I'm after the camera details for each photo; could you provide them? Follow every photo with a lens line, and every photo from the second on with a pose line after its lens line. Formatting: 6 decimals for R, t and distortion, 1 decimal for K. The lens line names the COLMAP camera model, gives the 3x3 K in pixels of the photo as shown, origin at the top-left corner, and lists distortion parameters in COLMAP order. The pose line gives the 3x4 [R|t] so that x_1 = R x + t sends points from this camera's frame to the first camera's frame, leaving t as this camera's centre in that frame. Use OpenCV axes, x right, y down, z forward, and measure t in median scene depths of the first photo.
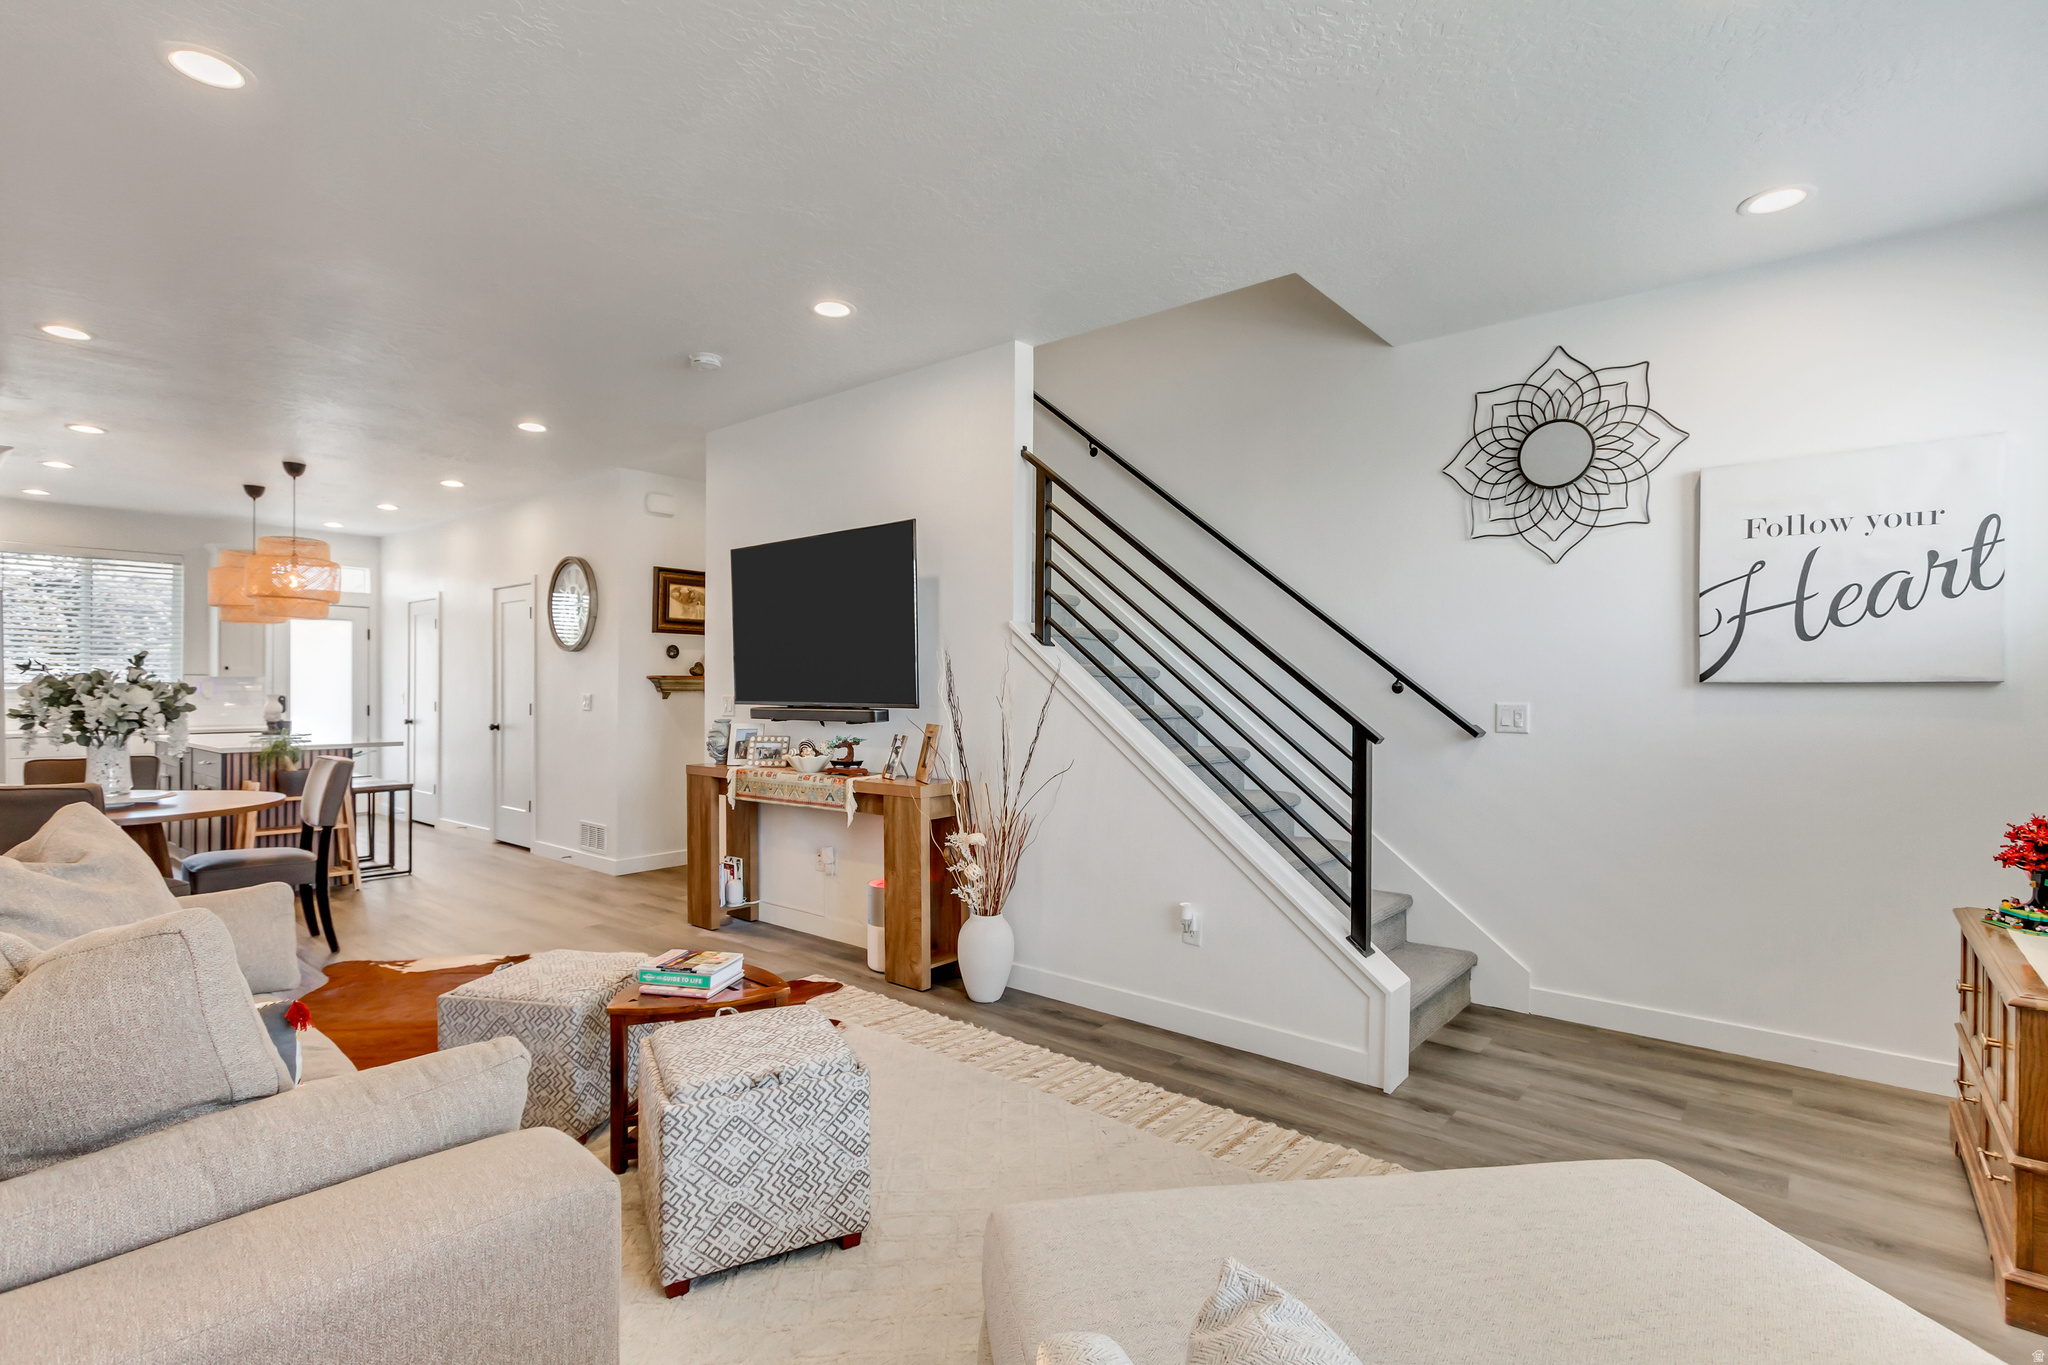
lens RADIAL K [[949.8, 0, 1025.0], [0, 949.8, 686.1], [0, 0, 1]] dist [0.004528, -0.000049]
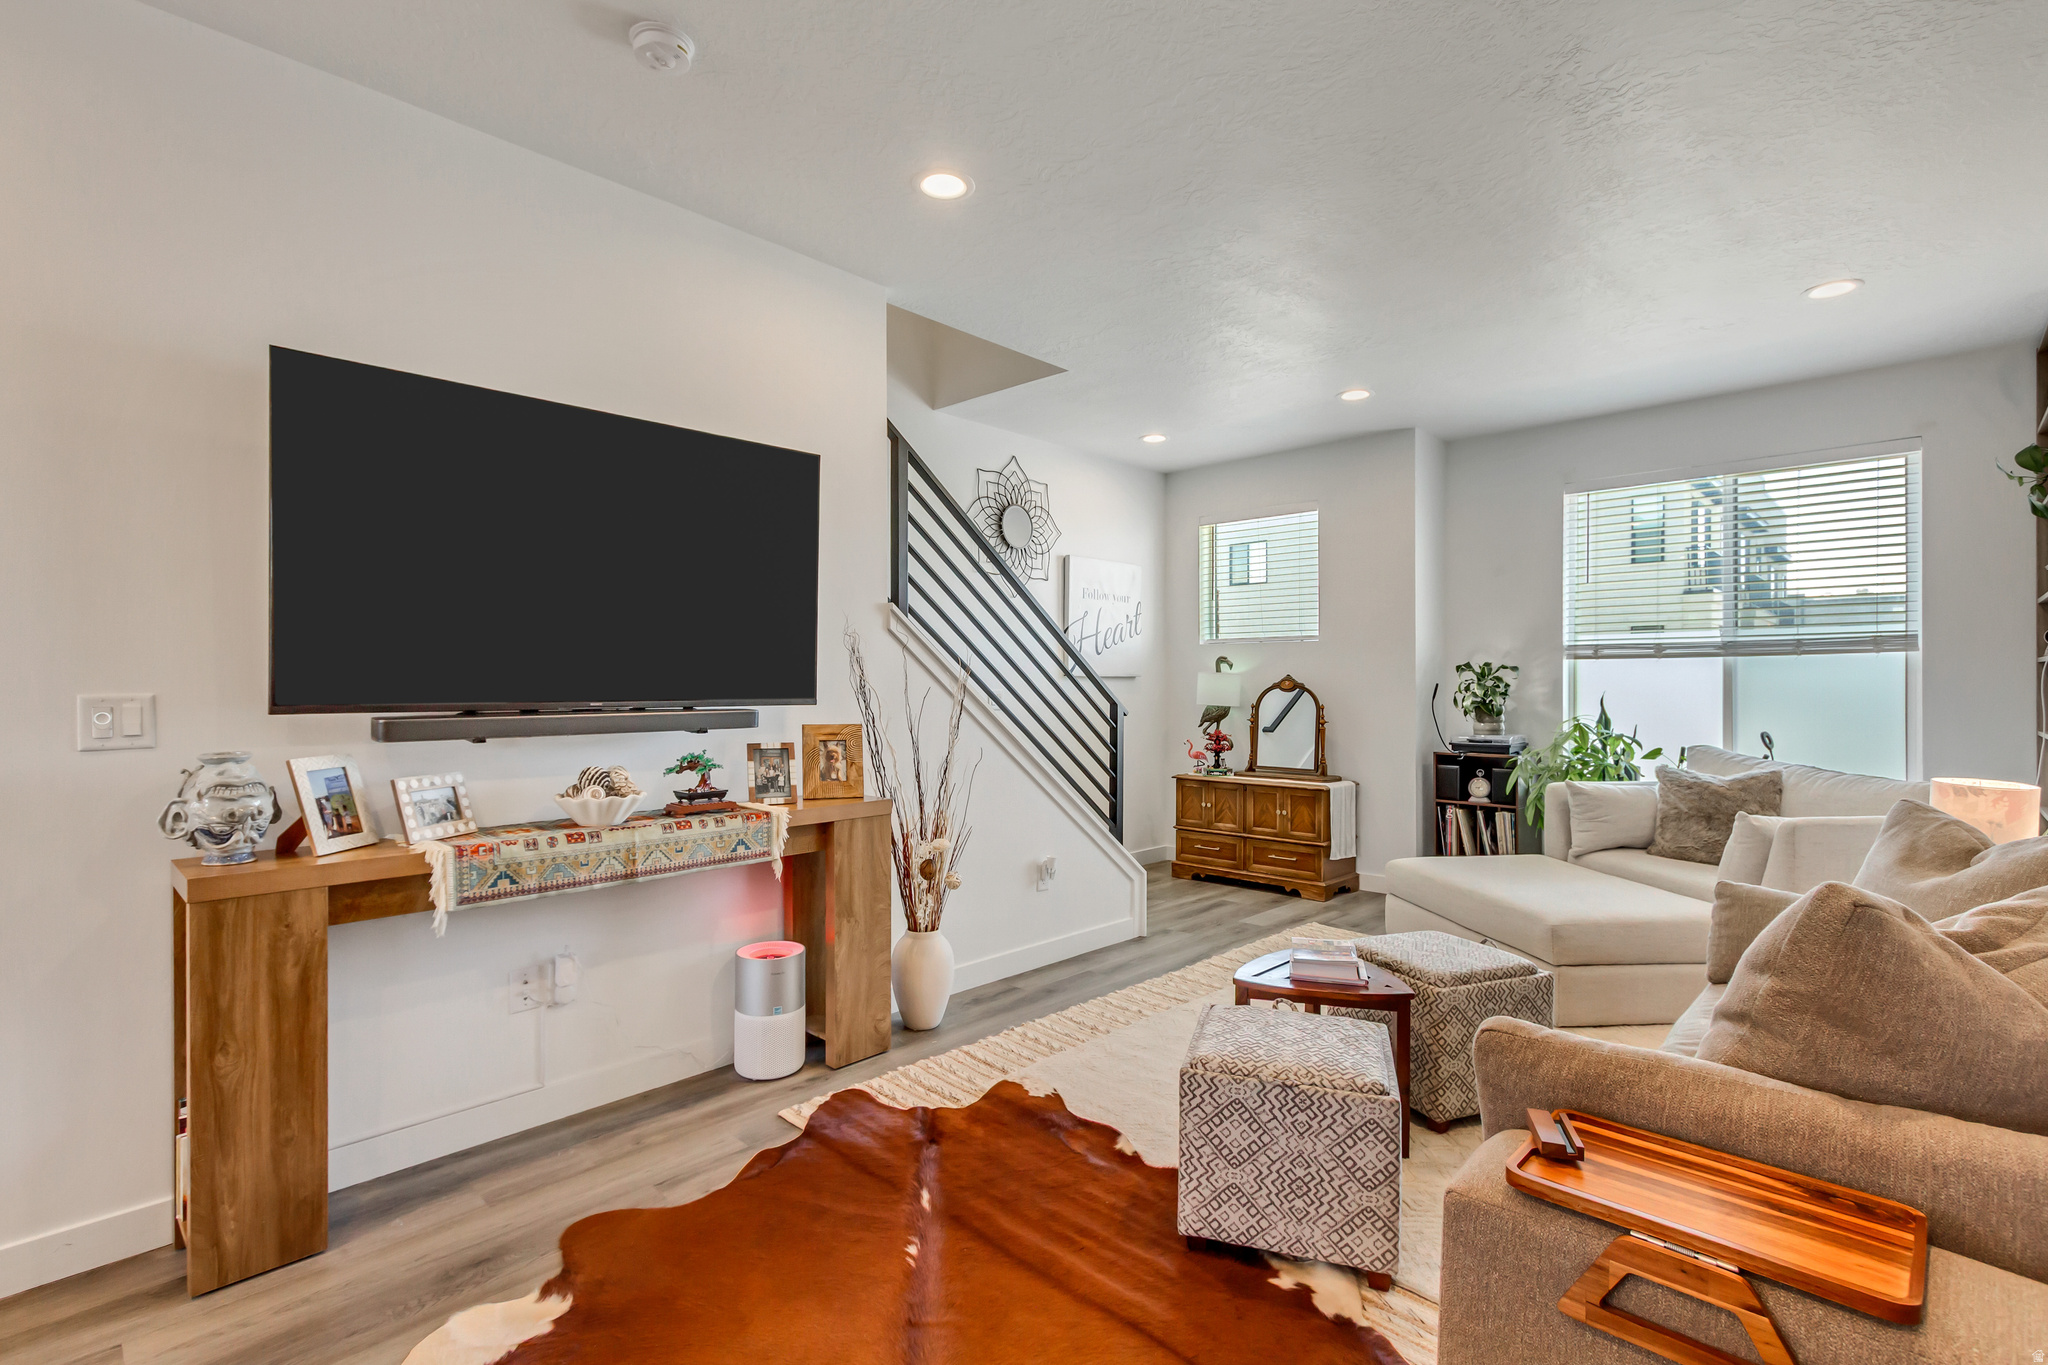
lens RADIAL K [[949.8, 0, 1018.3], [0, 949.8, 681.4], [0, 0, 1]] dist [0.004528, -0.000049]
pose [[0.077407, -0.000447, 0.996999, -0.811438], [-0.000099, 1.000000, 0.000456, 0.004470], [-0.997000, -0.000134, 0.077407, 0.737240]]
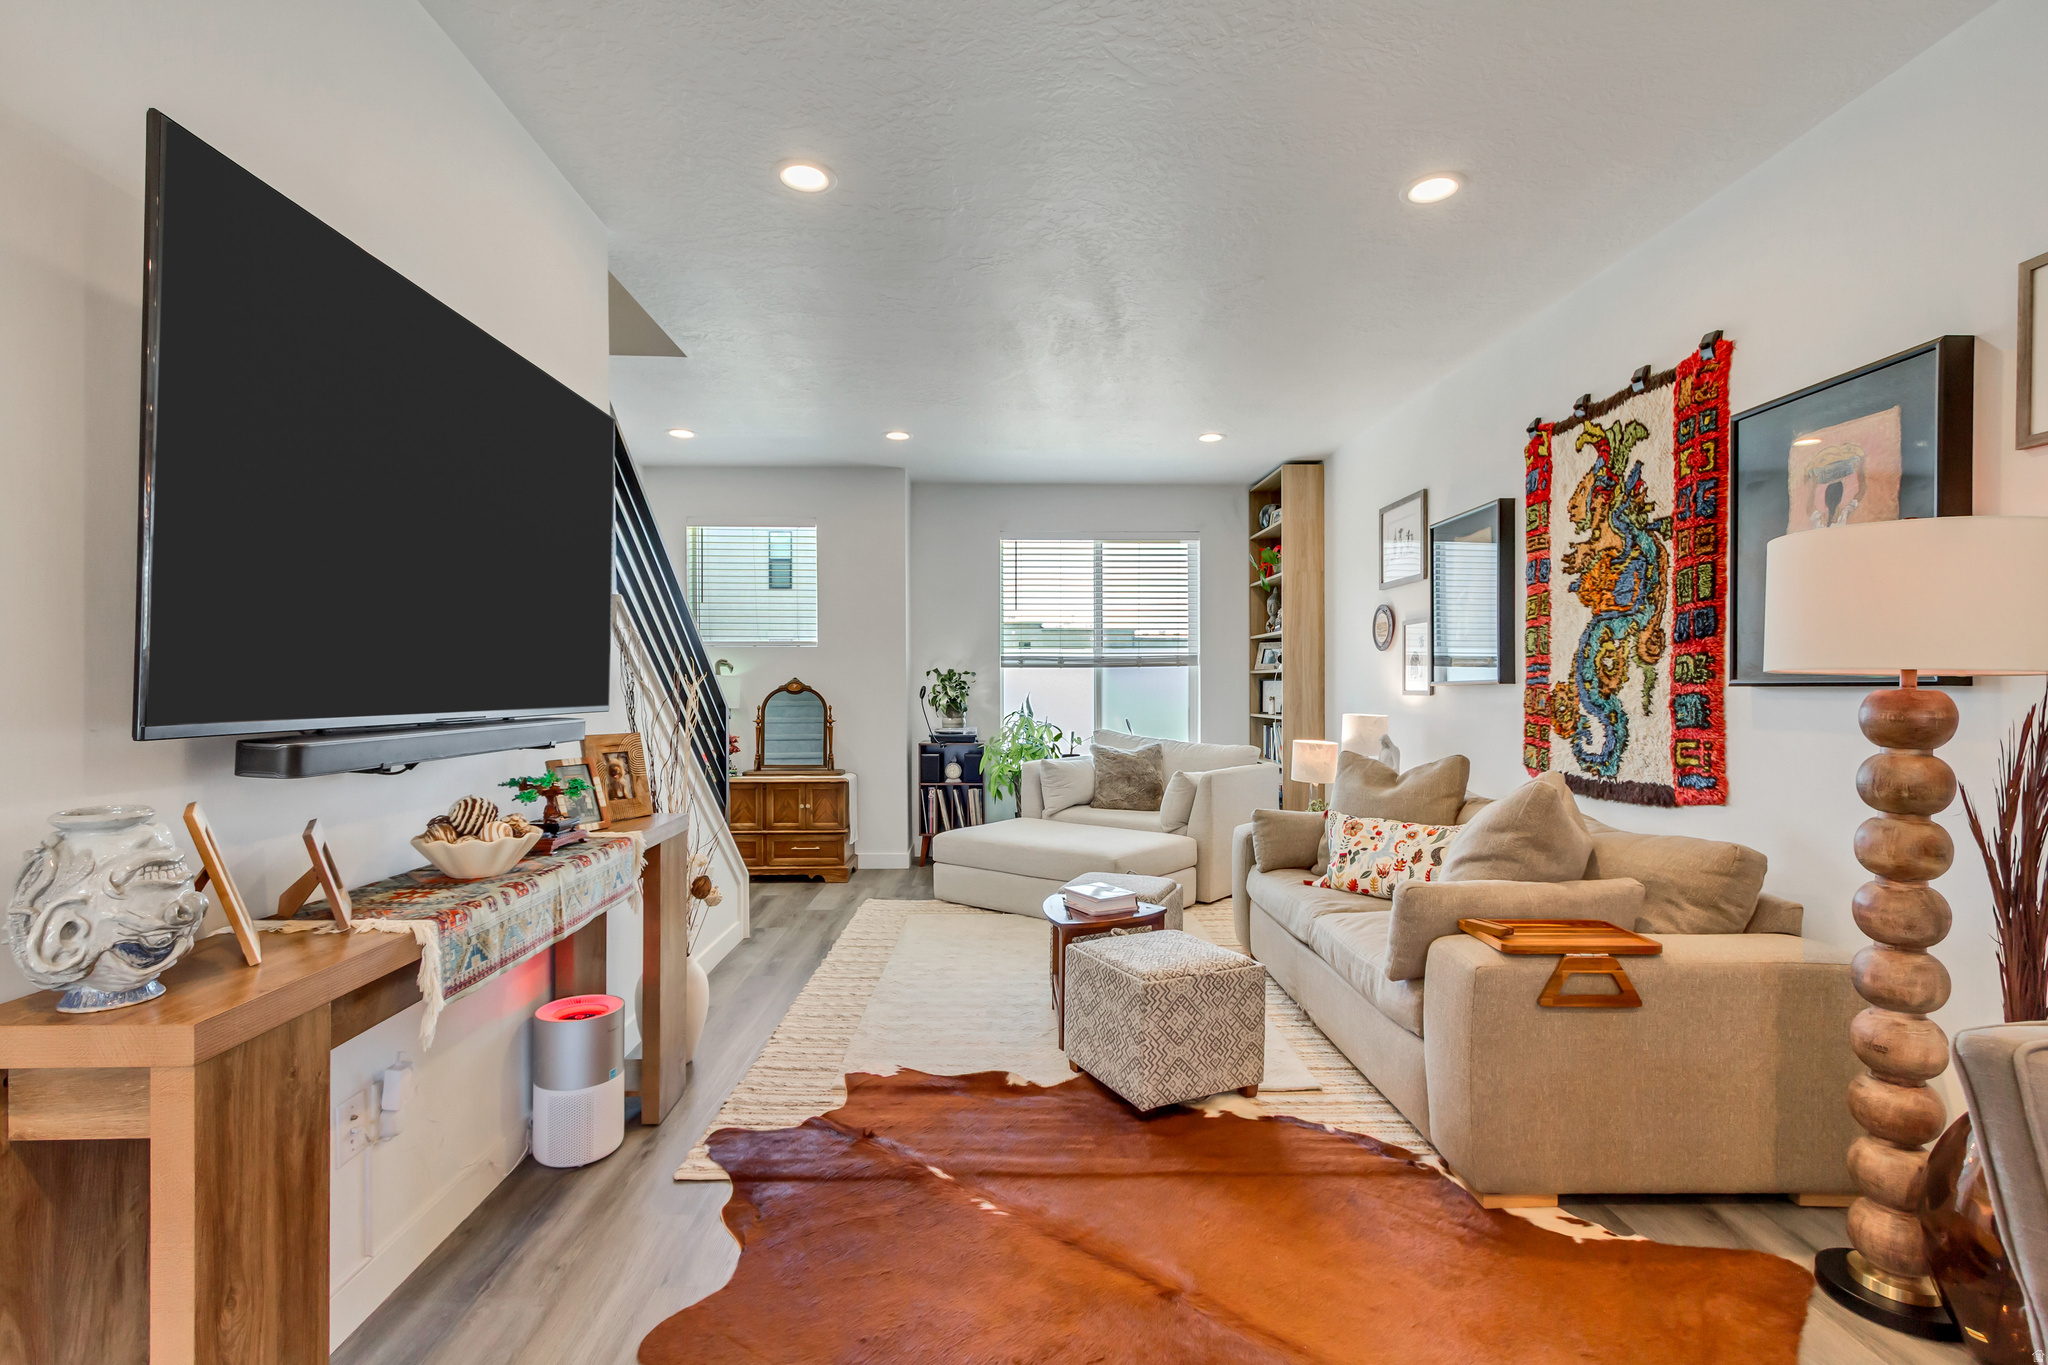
lens RADIAL K [[949.8, 0, 1020.4], [0, 949.8, 688.2], [0, 0, 1]] dist [0.004528, -0.000049]
pose [[-0.661611, -0.005593, 0.749826, -0.741147], [-0.003406, 0.999984, 0.004454, 0.004024], [-0.749839, 0.000393, -0.661620, 1.152769]]
